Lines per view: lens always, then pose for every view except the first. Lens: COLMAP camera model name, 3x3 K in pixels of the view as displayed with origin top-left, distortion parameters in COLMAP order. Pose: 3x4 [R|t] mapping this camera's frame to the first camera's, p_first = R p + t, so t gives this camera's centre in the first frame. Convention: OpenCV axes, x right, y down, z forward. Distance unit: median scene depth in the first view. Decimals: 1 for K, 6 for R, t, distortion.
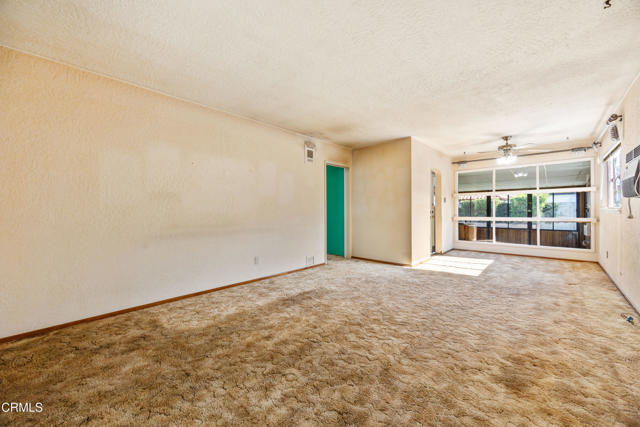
lens RADIAL K [[246.9, 0, 322.2], [0, 246.9, 211.3], [0, 0, 1]] dist [0.000949, -0.000673]
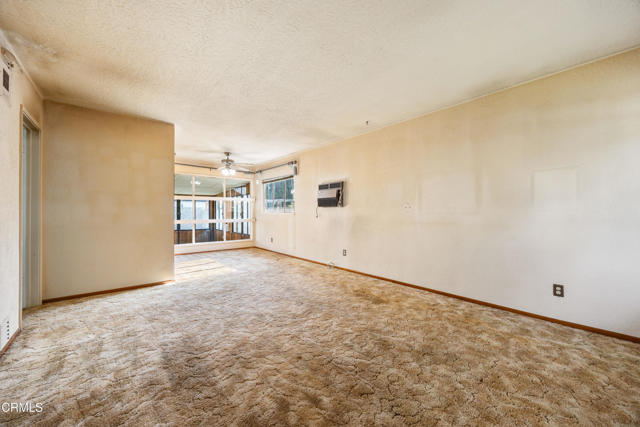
lens RADIAL K [[246.9, 0, 322.6], [0, 246.9, 211.8], [0, 0, 1]] dist [0.000949, -0.000673]
pose [[0.100815, 0.007720, 0.994875, -0.576708], [0.007115, 0.999939, -0.008480, 0.001805], [-0.994880, 0.007933, 0.100754, 0.585915]]
